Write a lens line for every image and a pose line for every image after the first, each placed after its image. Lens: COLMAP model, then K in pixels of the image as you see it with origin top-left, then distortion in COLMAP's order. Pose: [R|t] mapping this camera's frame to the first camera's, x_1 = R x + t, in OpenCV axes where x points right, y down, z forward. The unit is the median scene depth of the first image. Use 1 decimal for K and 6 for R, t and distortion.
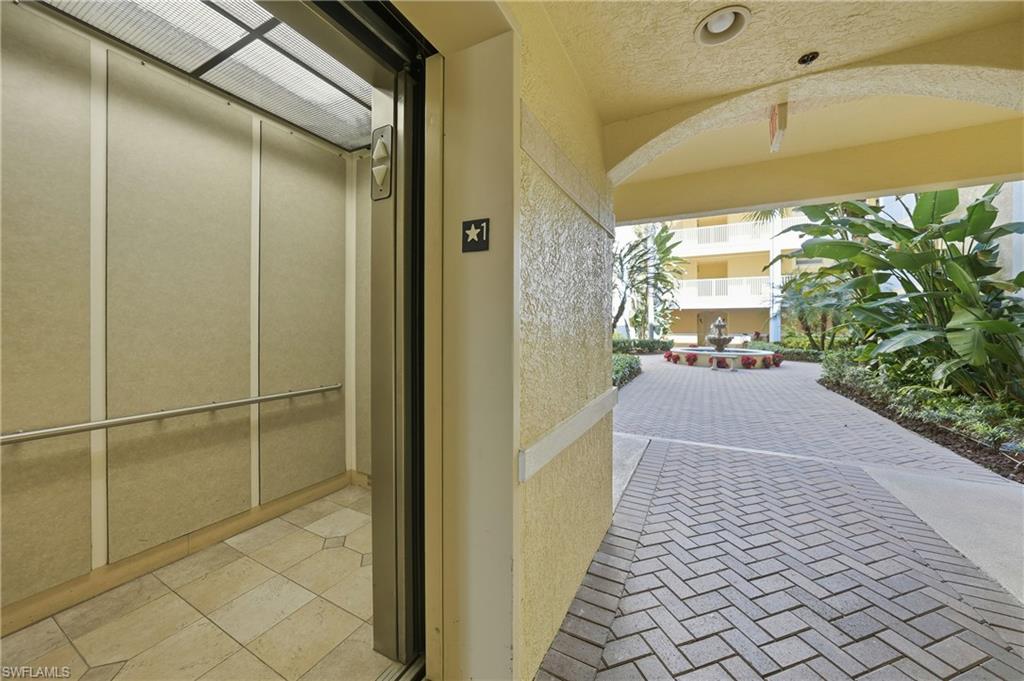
lens RADIAL K [[353.5, 0, 508.7], [0, 353.5, 330.8], [0, 0, 1]] dist [-0.039170, -0.000049]
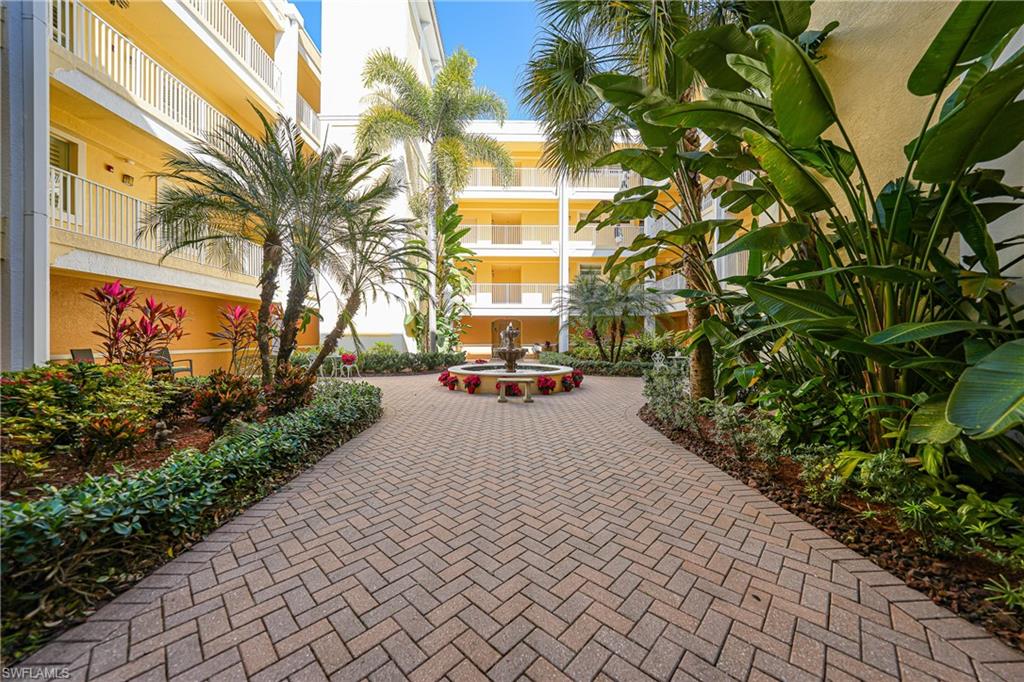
lens RADIAL K [[354.7, 0, 512.0], [0, 354.7, 341.0], [0, 0, 1]] dist [0.000069, 0.000000]
pose [[0.860650, -0.007717, 0.509139, 0.162982], [0.008586, 0.999963, 0.000642, 0.000079], [-0.509125, 0.003819, 0.860684, 0.254077]]
